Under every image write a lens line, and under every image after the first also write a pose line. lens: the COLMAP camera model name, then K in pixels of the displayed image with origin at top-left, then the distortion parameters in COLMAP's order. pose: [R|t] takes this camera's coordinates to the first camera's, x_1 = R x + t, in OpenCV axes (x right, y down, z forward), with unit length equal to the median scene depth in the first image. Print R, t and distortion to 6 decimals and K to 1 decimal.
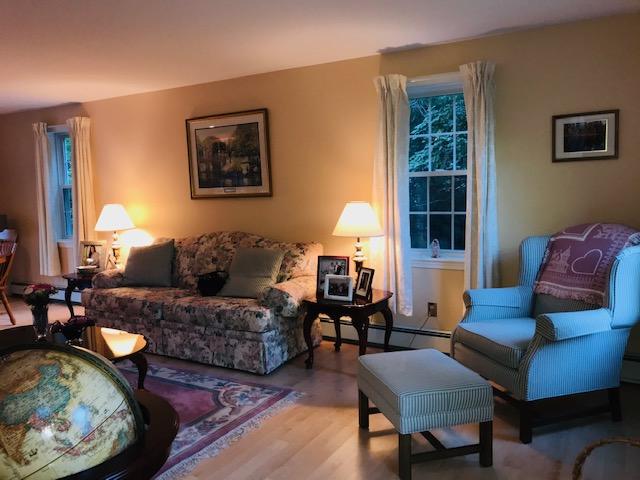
lens RADIAL K [[519.3, 0, 320.1], [0, 519.3, 224.0], [0, 0, 1]] dist [-0.001121, -0.000421]
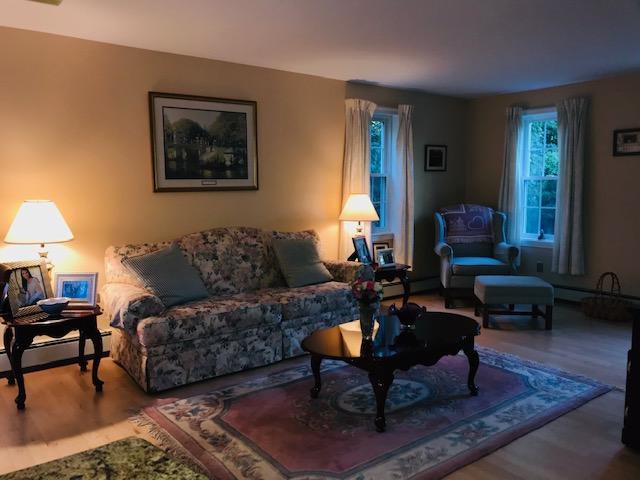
lens RADIAL K [[513.9, 0, 320.0], [0, 513.9, 240.0], [0, 0, 1]] dist [-0.007904, -0.001641]
pose [[0.371247, -0.080928, 0.925001, -0.961620], [0.050155, 0.996488, 0.067053, -0.016277], [-0.927178, 0.021500, 0.374002, 0.506113]]
